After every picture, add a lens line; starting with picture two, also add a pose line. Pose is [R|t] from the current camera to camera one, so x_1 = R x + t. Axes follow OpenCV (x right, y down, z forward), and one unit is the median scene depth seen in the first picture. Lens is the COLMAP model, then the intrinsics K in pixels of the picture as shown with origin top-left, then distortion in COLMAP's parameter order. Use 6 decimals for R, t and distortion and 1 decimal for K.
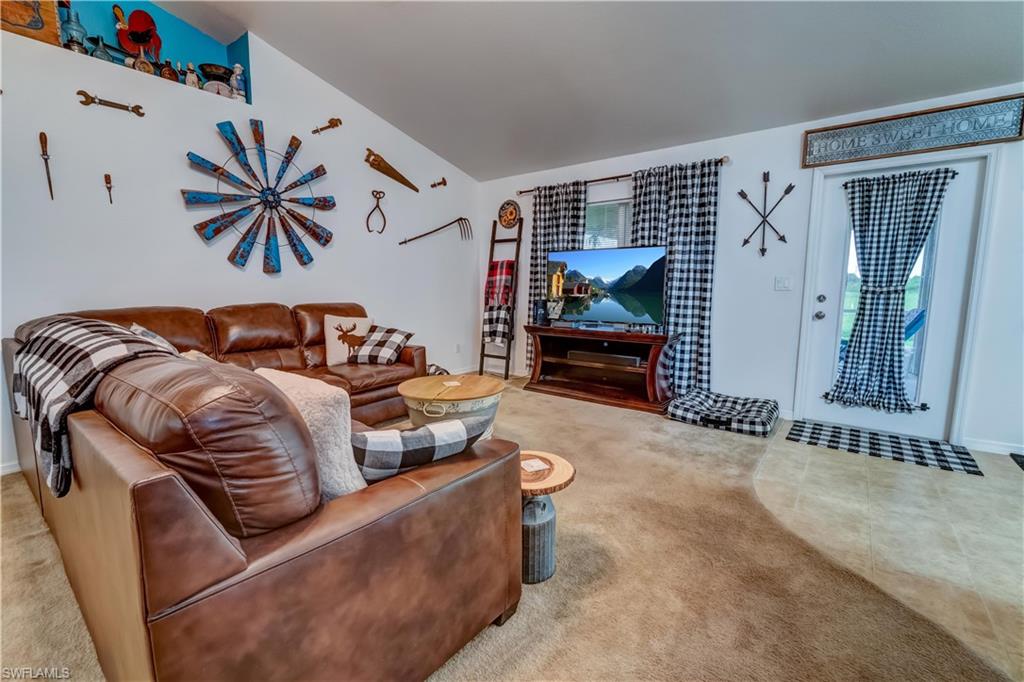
lens RADIAL K [[446.9, 0, 507.5], [0, 446.9, 344.0], [0, 0, 1]] dist [-0.003289, -0.000622]
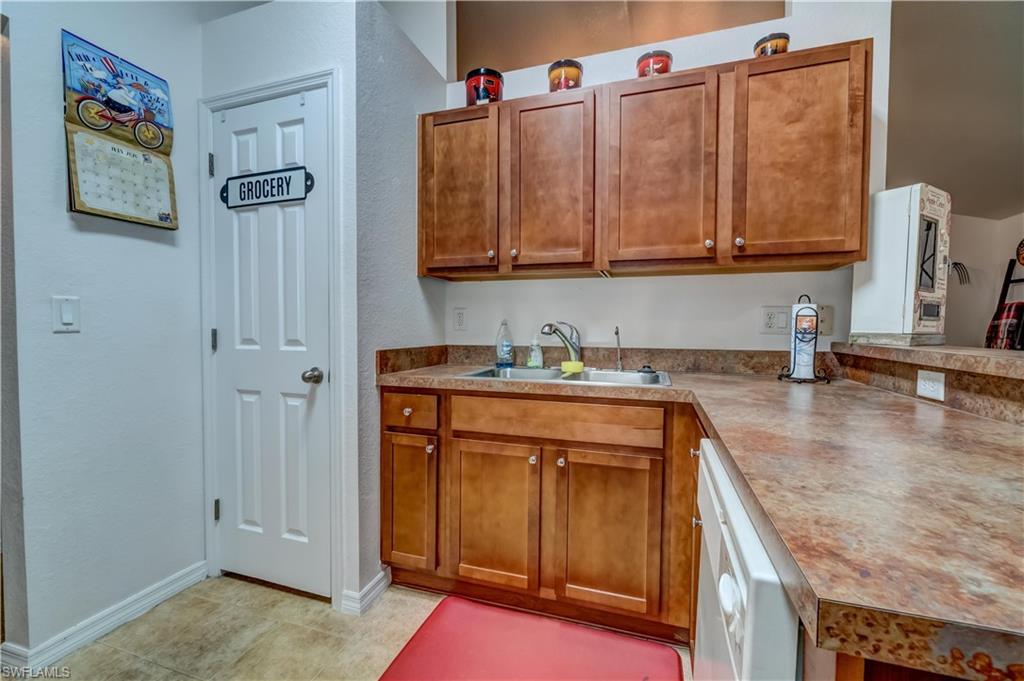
lens RADIAL K [[446.9, 0, 511.2], [0, 446.9, 343.4], [0, 0, 1]] dist [-0.003289, -0.000622]
pose [[0.323627, 0.036134, -0.945494, 0.768981], [-0.128658, 0.991670, -0.006138, 0.047599], [0.937397, 0.123632, 0.325581, -0.354823]]
